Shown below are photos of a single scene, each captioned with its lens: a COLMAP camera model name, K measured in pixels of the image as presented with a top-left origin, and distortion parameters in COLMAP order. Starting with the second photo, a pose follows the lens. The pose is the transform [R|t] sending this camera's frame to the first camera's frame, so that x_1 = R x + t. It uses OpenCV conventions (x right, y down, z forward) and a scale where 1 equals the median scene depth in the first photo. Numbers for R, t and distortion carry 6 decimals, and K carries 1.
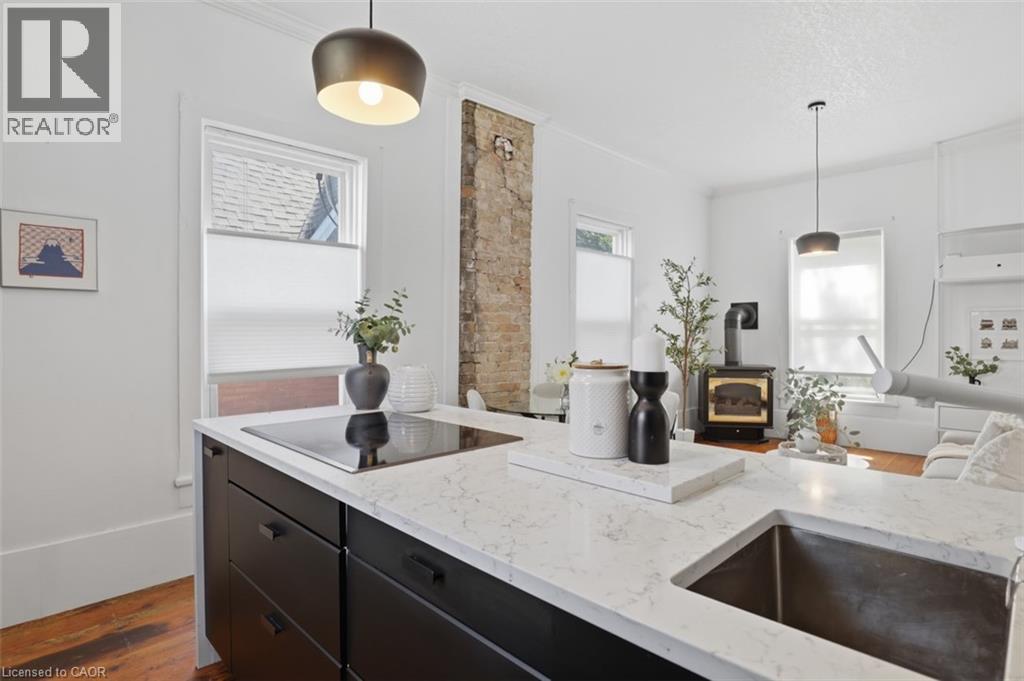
lens RADIAL K [[530.6, 0, 516.0], [0, 530.6, 335.5], [0, 0, 1]] dist [-0.029490, 0.005853]
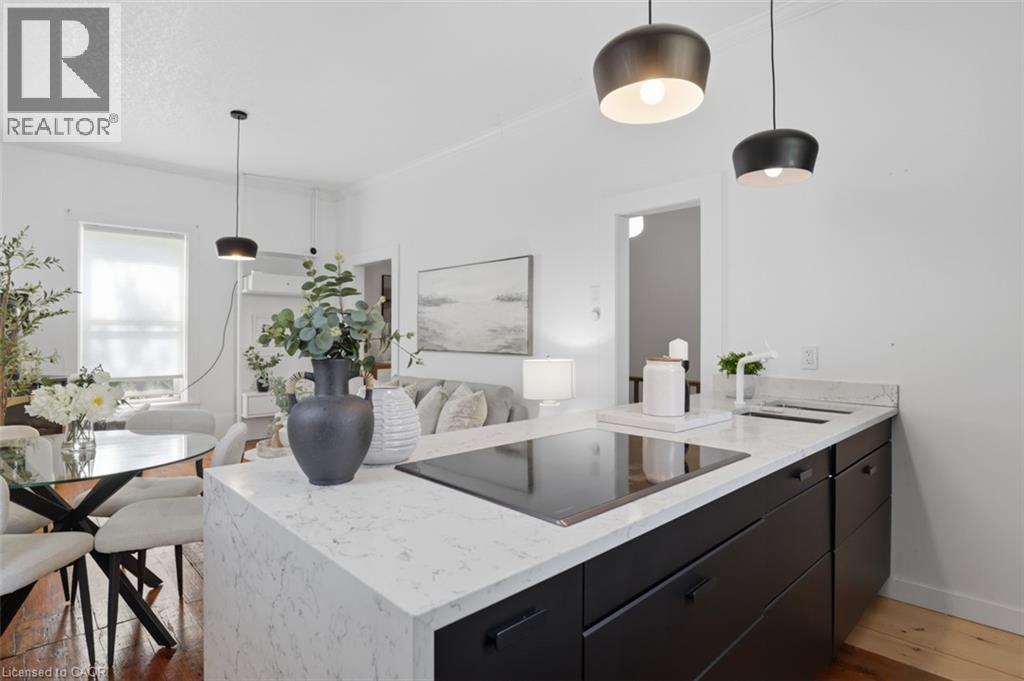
lens RADIAL K [[530.6, 0, 519.0], [0, 530.6, 340.8], [0, 0, 1]] dist [-0.029490, 0.005853]
pose [[0.017603, -0.013937, 0.999748, -0.458635], [0.000739, 0.999903, 0.013926, -0.009191], [-0.999845, 0.000494, 0.017612, 0.445721]]
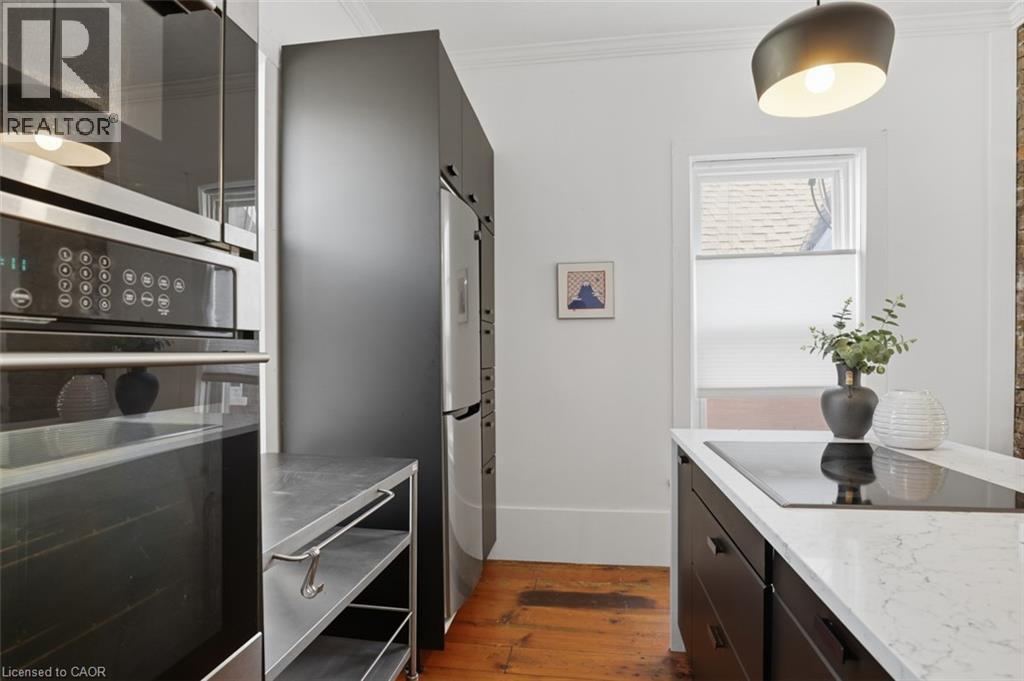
lens RADIAL K [[530.6, 0, 530.7], [0, 530.6, 351.3], [0, 0, 1]] dist [-0.029490, 0.005853]
pose [[0.605712, -0.002814, -0.795679, 0.056625], [0.003309, 0.999994, -0.001018, -0.002749], [0.795677, -0.002016, 0.605718, 0.039558]]
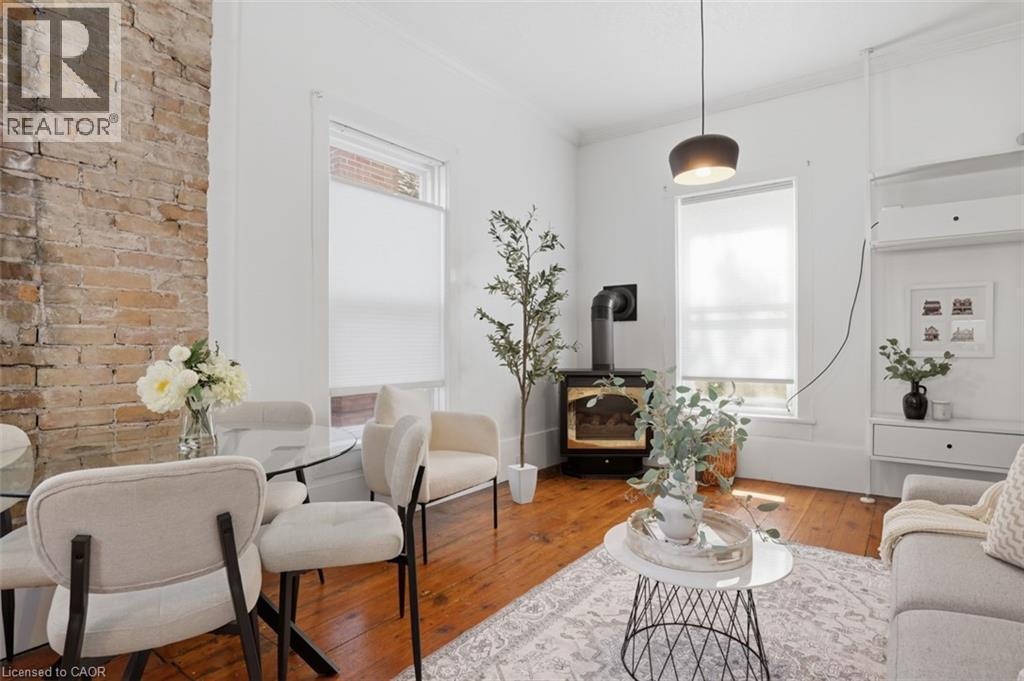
lens RADIAL K [[530.6, 0, 513.7], [0, 530.6, 349.0], [0, 0, 1]] dist [-0.029490, 0.005853]
pose [[0.989285, -0.004847, 0.145920, 0.288725], [0.003457, 0.999946, 0.009783, 0.032999], [-0.145960, -0.009174, 0.989248, 0.465407]]
